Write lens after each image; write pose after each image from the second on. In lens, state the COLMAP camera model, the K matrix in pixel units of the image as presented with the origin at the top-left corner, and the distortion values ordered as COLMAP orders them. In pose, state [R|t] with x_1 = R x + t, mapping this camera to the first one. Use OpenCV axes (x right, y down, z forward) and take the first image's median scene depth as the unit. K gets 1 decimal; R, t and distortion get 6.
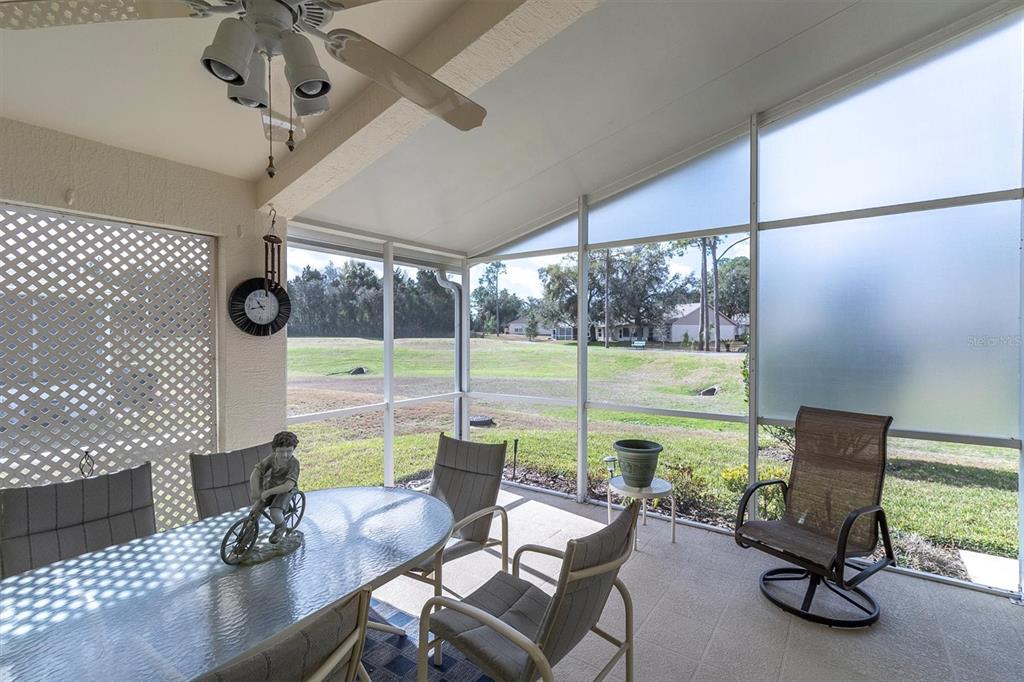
lens RADIAL K [[473.0, 0, 519.0], [0, 473.0, 338.6], [0, 0, 1]] dist [-0.001046, -0.000036]
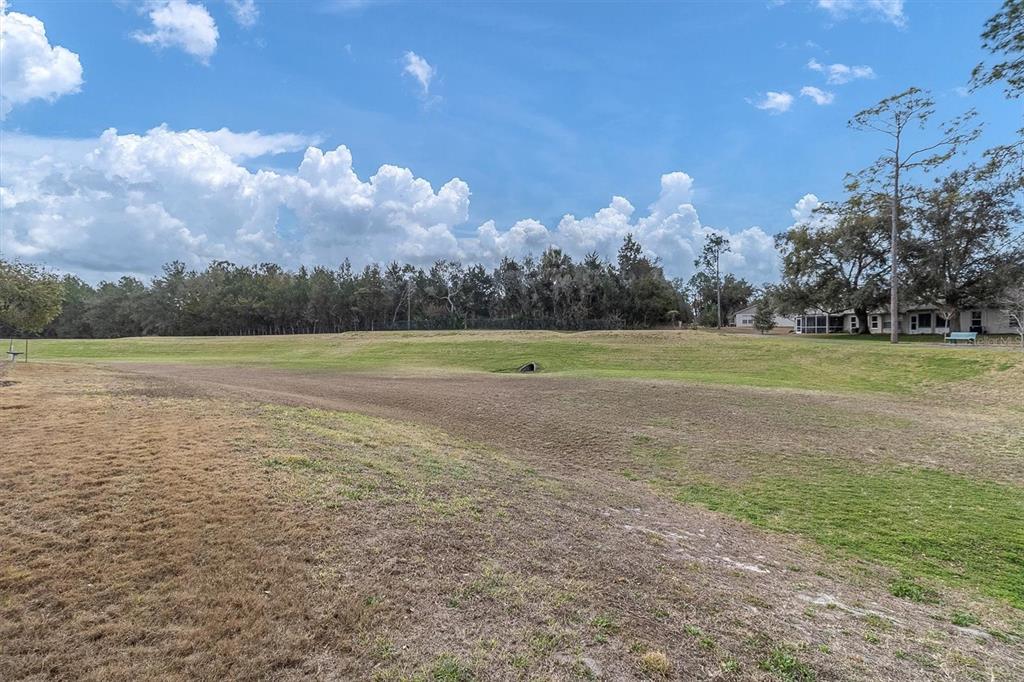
lens RADIAL K [[473.0, 0, 517.3], [0, 473.0, 340.6], [0, 0, 1]] dist [-0.001046, -0.000036]
pose [[0.895069, 0.005649, -0.445893, 0.012012], [0.000024, 0.999919, 0.012716, 0.005981], [0.445928, -0.011392, 0.894996, 0.151546]]
